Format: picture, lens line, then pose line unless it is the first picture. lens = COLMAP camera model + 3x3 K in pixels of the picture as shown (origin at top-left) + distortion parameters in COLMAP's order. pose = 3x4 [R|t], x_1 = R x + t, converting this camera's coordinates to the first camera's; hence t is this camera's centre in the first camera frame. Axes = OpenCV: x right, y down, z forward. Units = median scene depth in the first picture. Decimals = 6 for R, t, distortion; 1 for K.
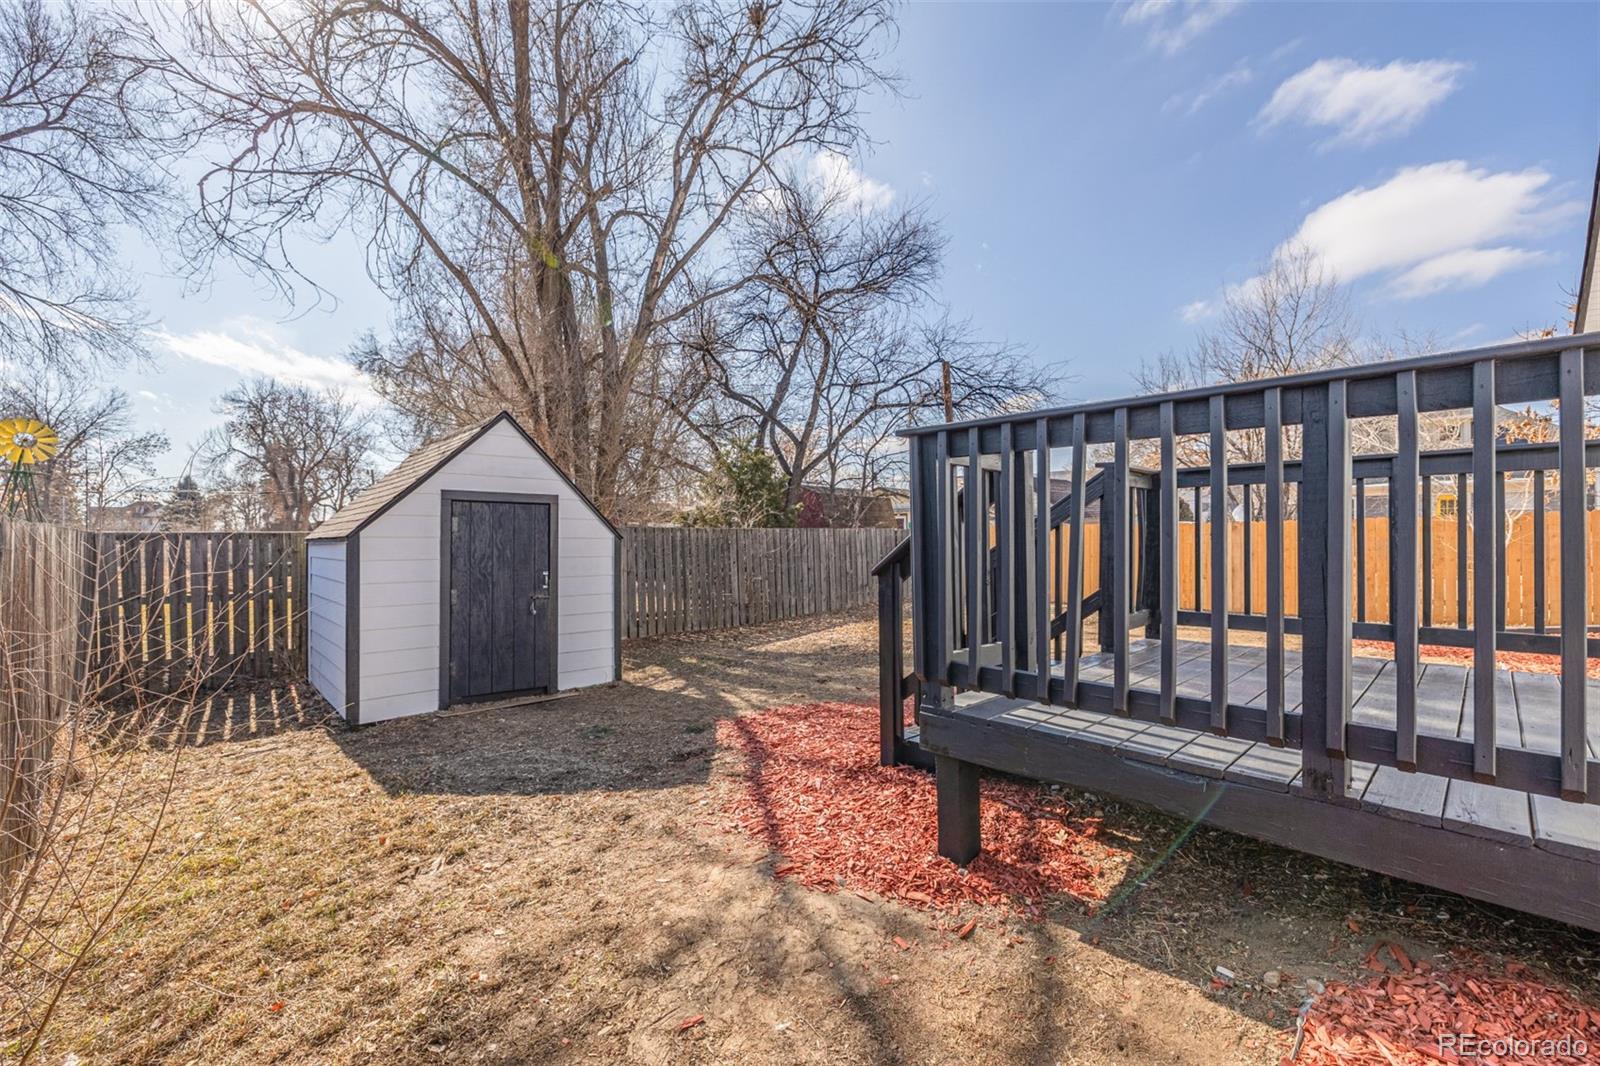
lens RADIAL K [[675.5, 0, 794.8], [0, 675.5, 535.7], [0, 0, 1]] dist [-0.000465, -0.000200]
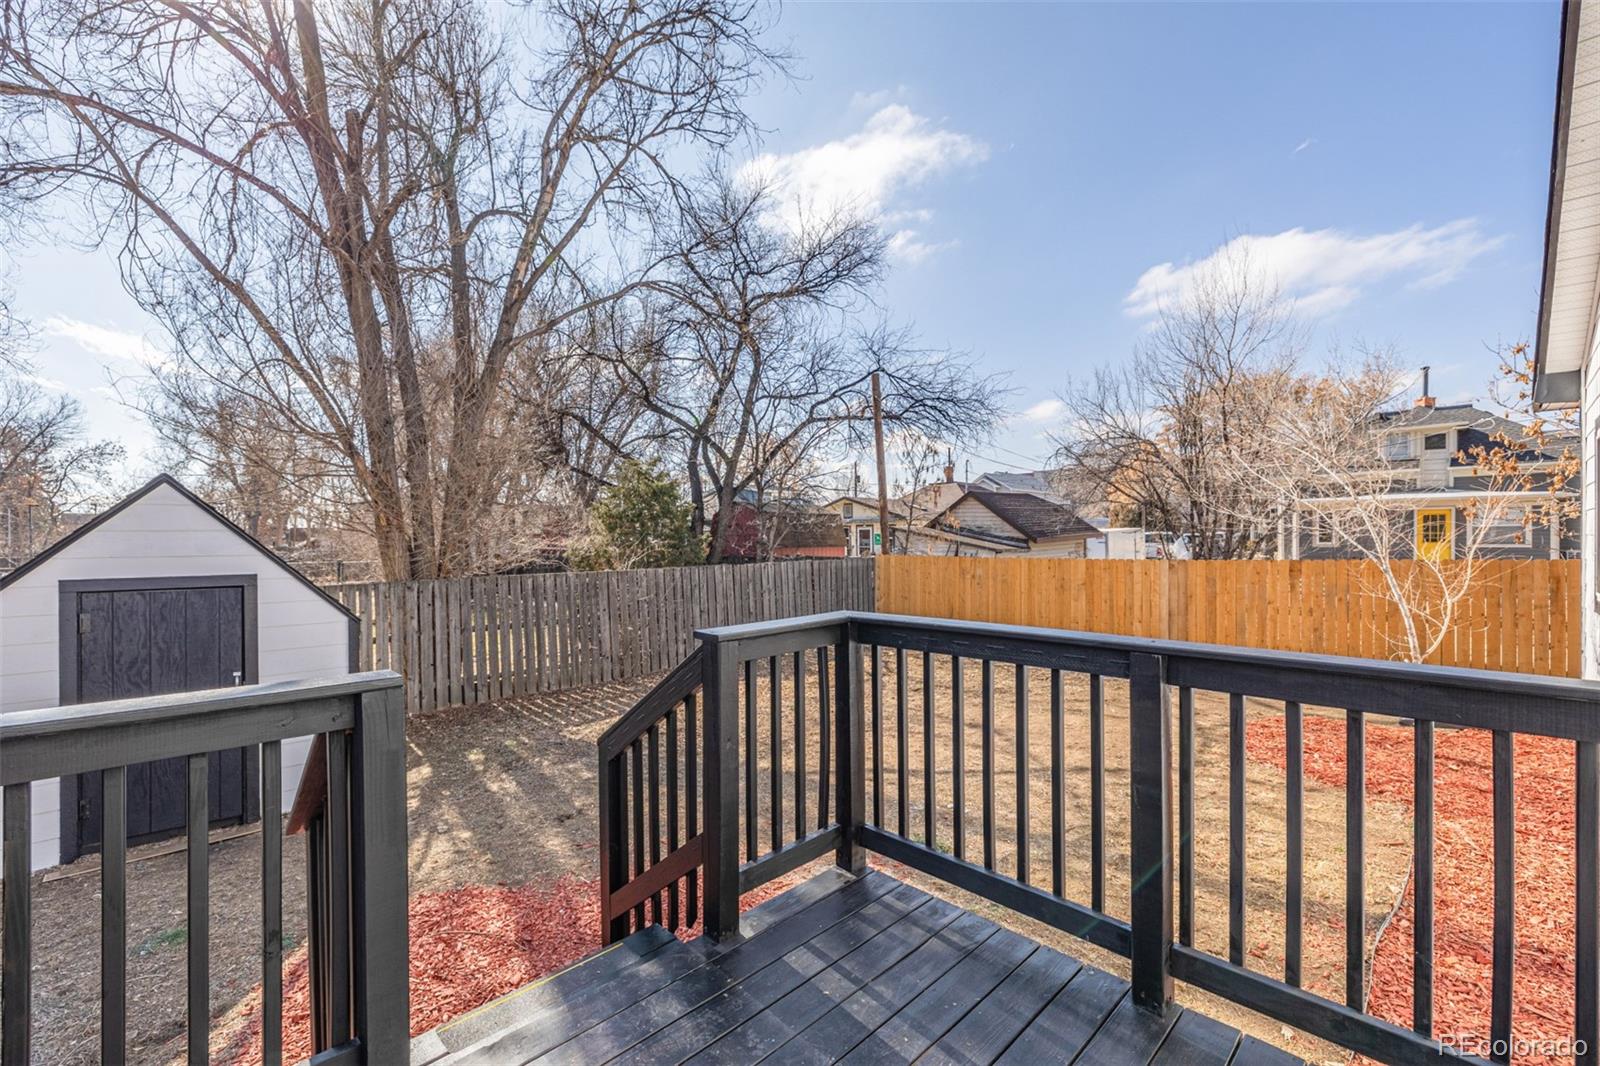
lens RADIAL K [[675.5, 0, 800.5], [0, 675.5, 540.3], [0, 0, 1]] dist [-0.000465, -0.000200]
pose [[0.999982, -0.005681, -0.001881, 0.129285], [0.005705, 0.999898, 0.013084, -0.047187], [0.001806, -0.013094, 0.999913, 0.089855]]
